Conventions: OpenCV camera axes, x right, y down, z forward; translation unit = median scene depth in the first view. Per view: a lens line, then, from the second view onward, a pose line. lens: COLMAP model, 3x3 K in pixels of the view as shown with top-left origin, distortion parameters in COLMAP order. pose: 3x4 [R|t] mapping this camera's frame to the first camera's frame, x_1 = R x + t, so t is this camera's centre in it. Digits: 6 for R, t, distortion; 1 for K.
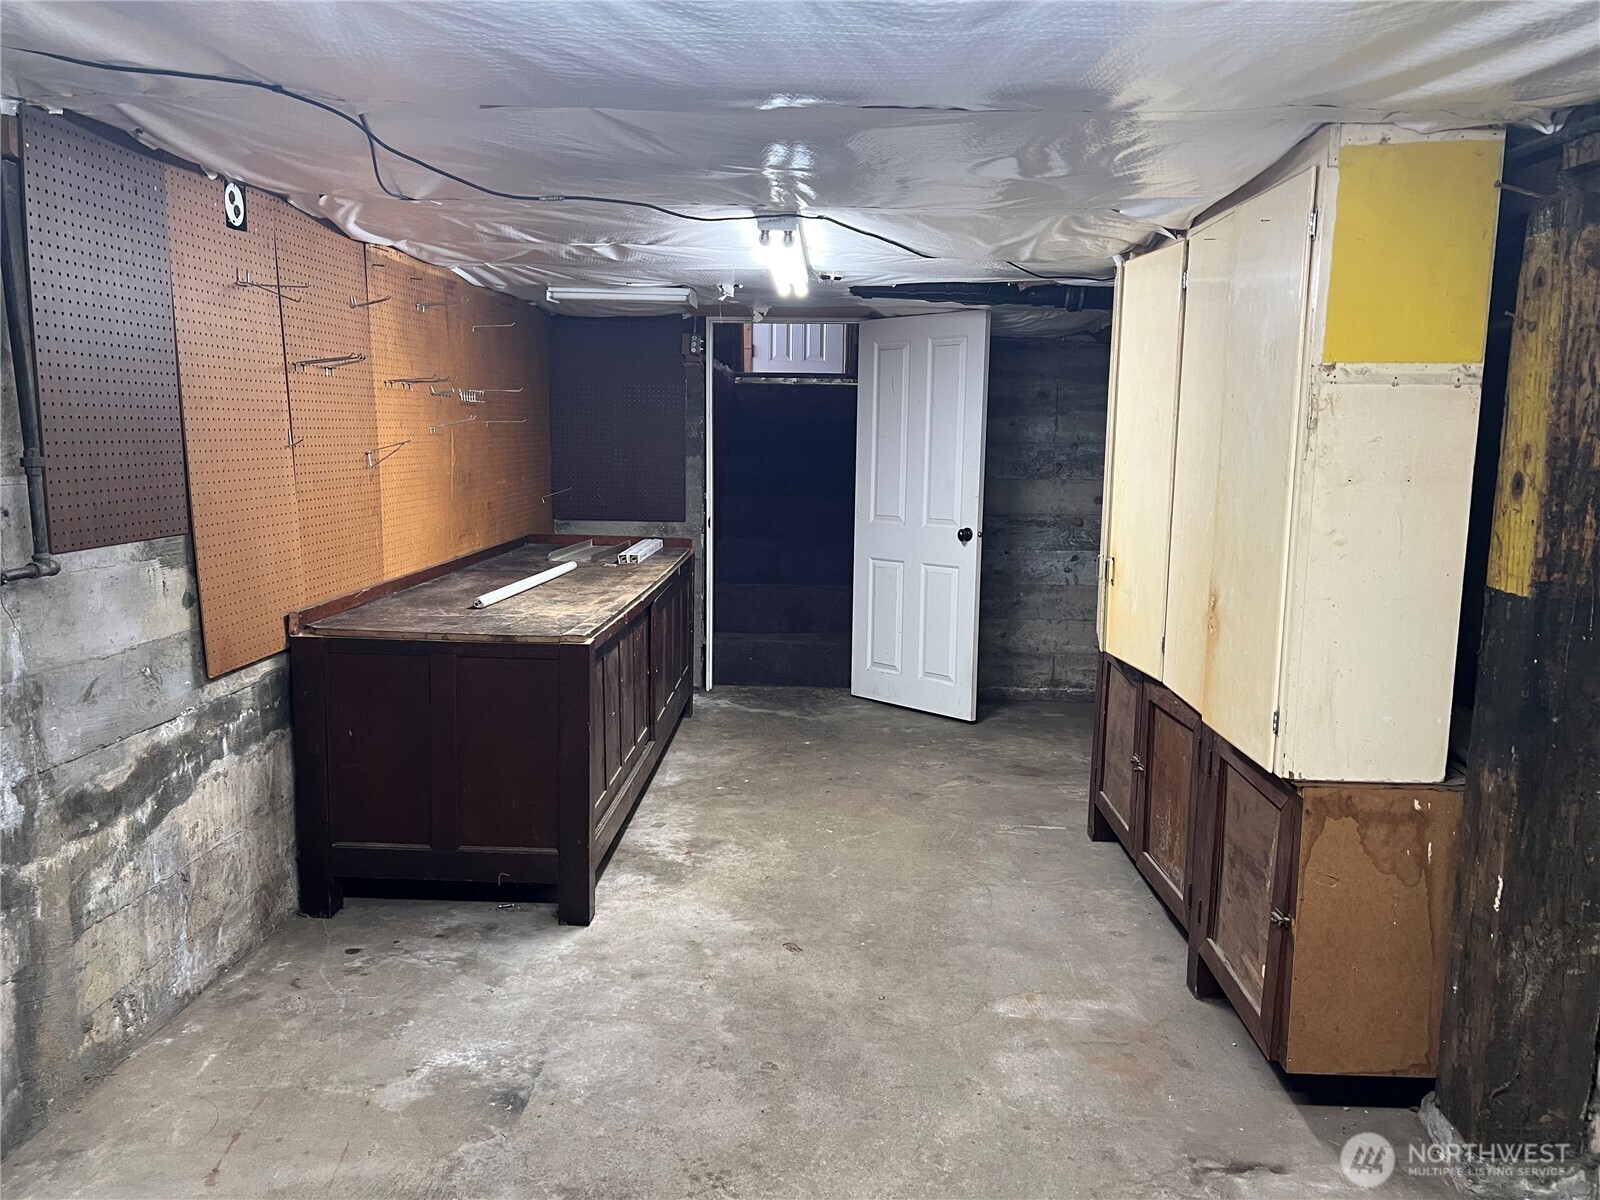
lens RADIAL K [[1215.3, 0, 794.8], [0, 1215.3, 598.5], [0, 0, 1]] dist [0.071773, -0.057479]
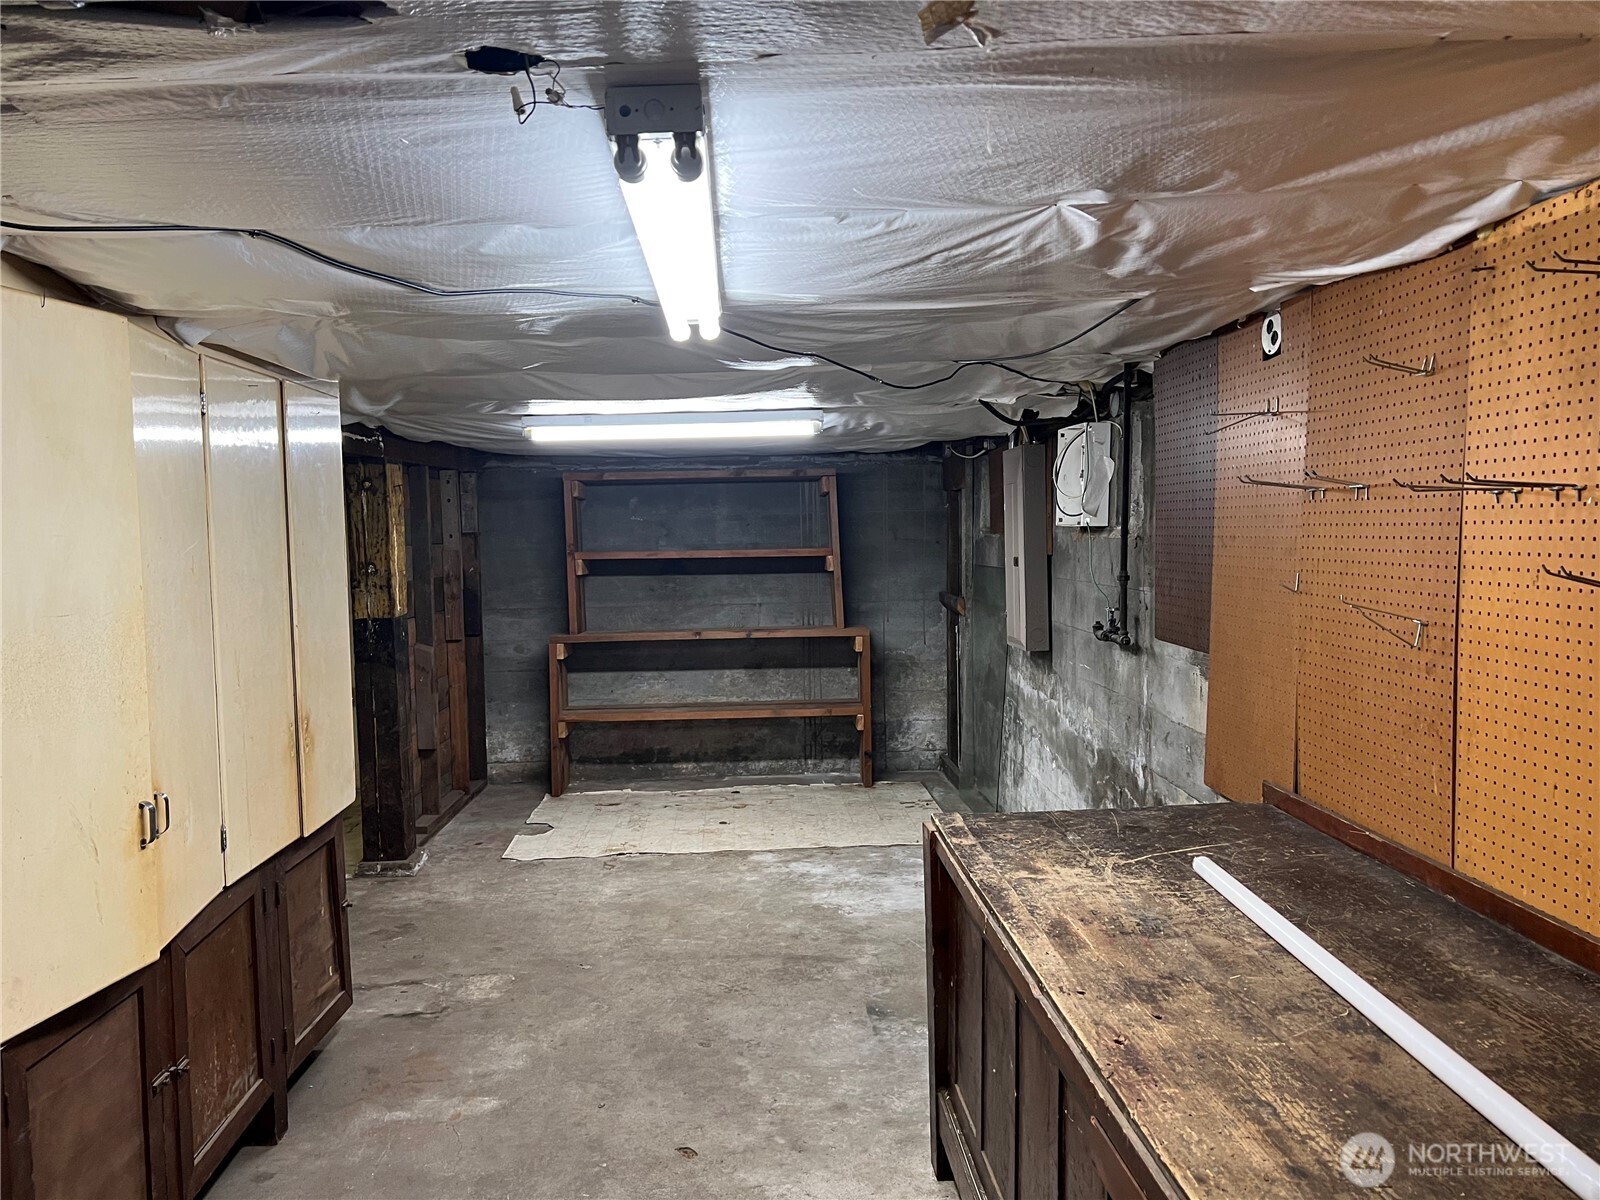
lens RADIAL K [[1215.3, 0, 794.2], [0, 1215.3, 601.5], [0, 0, 1]] dist [0.071773, -0.057479]
pose [[-0.996453, 0.011384, -0.083375, -0.010692], [-0.005079, 0.980864, 0.194626, -0.311574], [0.083996, 0.194359, -0.977328, 2.007011]]
